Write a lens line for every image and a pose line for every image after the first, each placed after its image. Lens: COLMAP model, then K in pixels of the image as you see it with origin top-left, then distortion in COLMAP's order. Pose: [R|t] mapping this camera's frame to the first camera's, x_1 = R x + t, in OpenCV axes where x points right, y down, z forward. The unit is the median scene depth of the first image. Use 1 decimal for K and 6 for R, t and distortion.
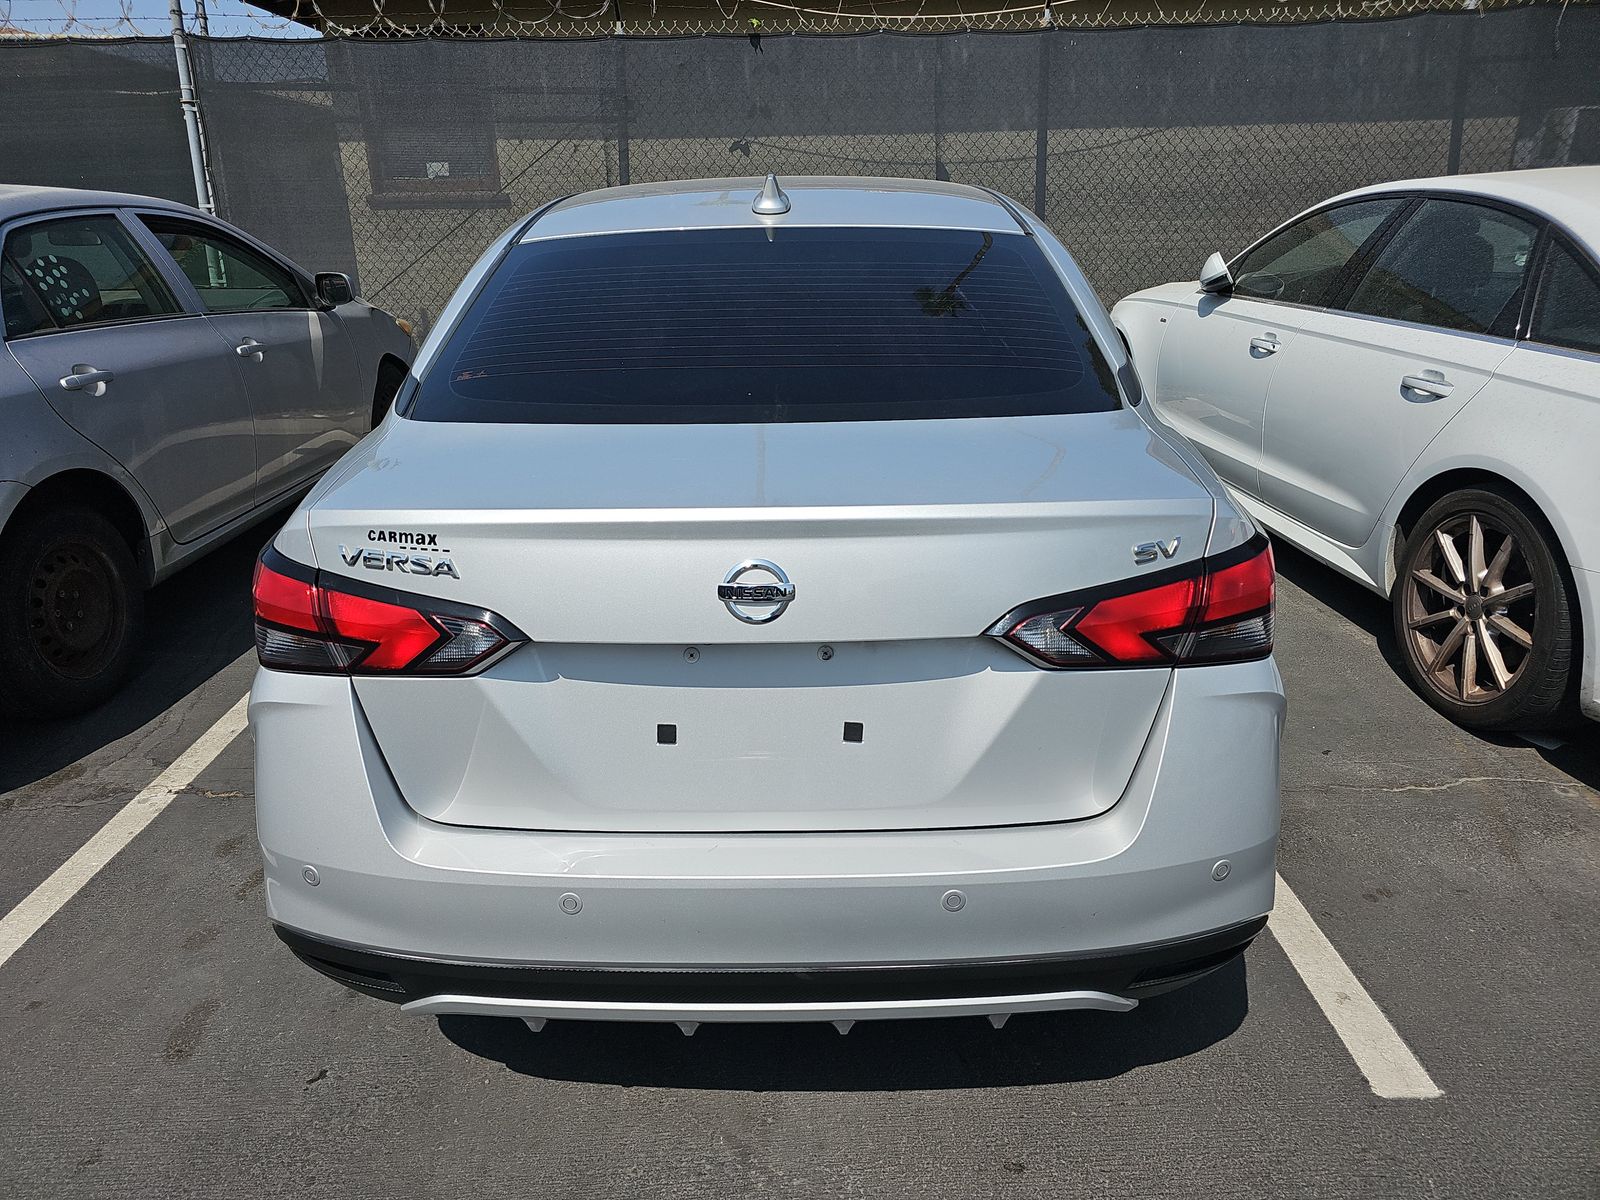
lens RADIAL K [[1056.6, 0, 800.0], [0, 1056.6, 600.0], [0, 0, 1]] dist [0.038514, -0.020378]
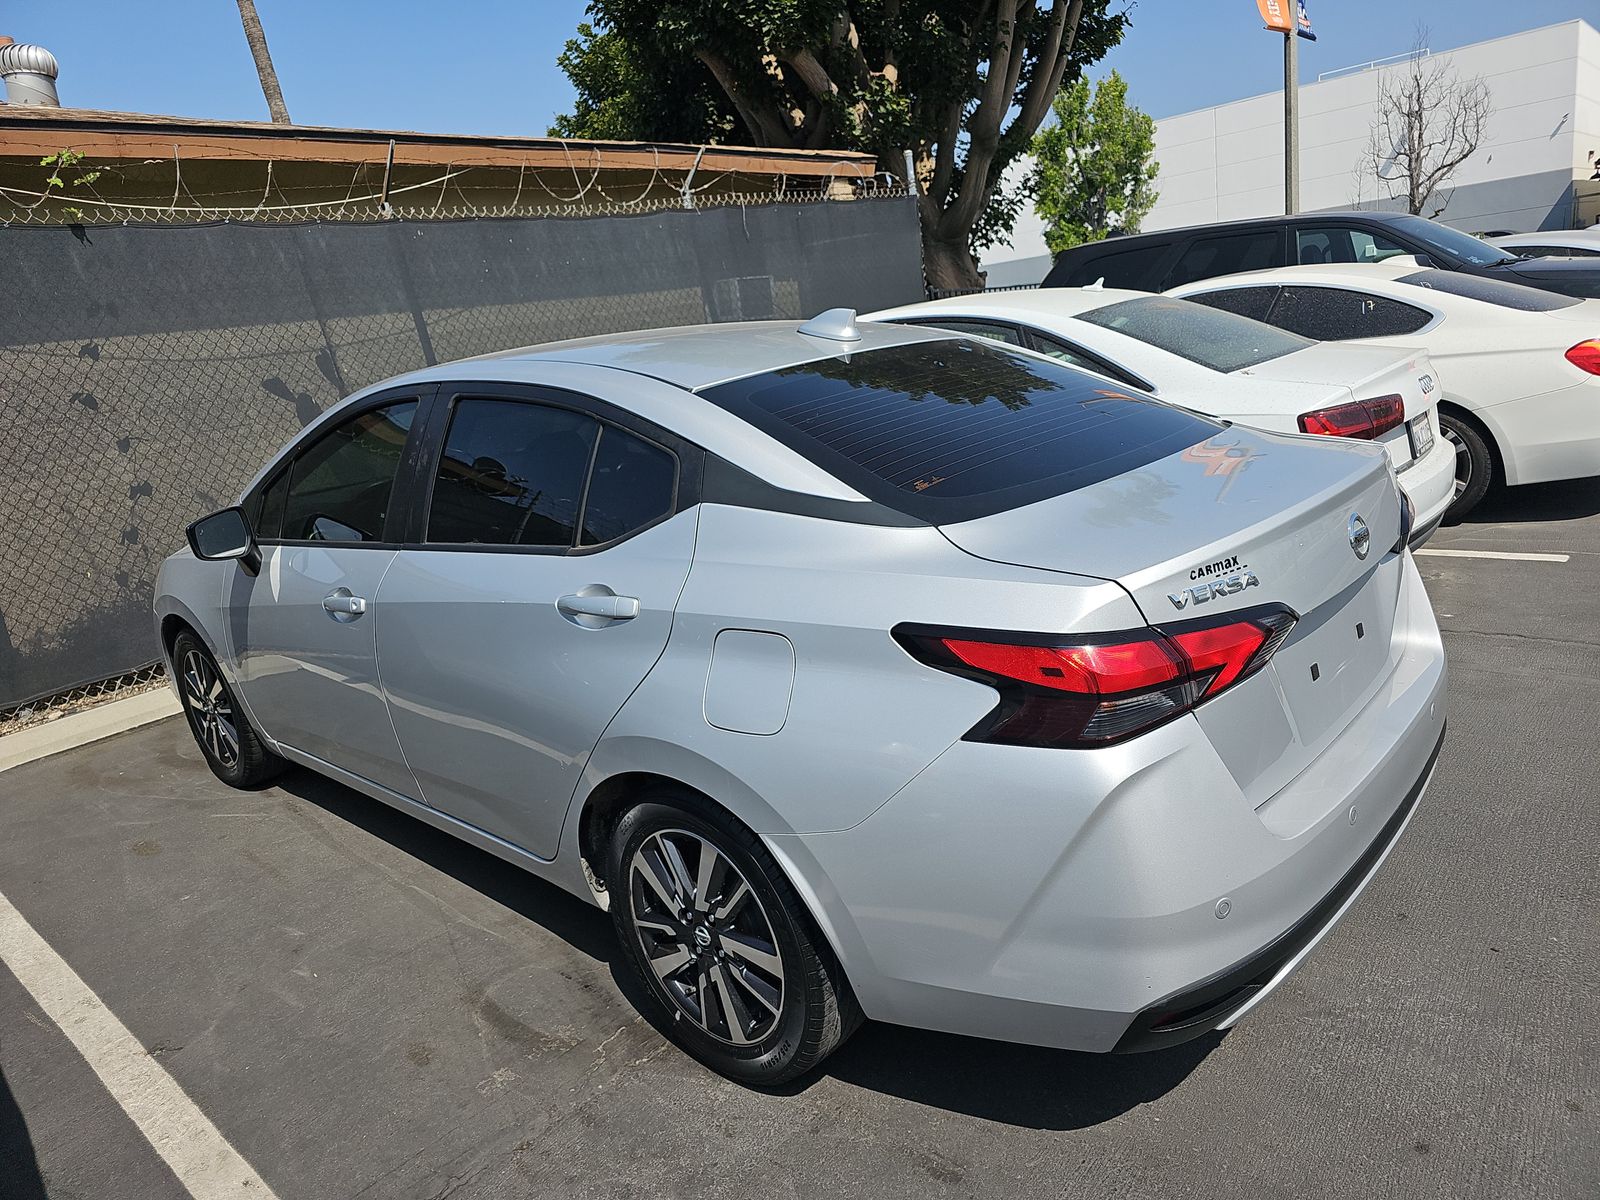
lens RADIAL K [[1056.6, 0, 800.0], [0, 1056.6, 600.0], [0, 0, 1]] dist [0.038514, -0.020378]
pose [[0.680866, -0.250647, 0.688184, -0.310084], [0.357302, 0.933893, -0.013366, -0.035856], [-0.639341, 0.254990, 0.725413, 0.091066]]
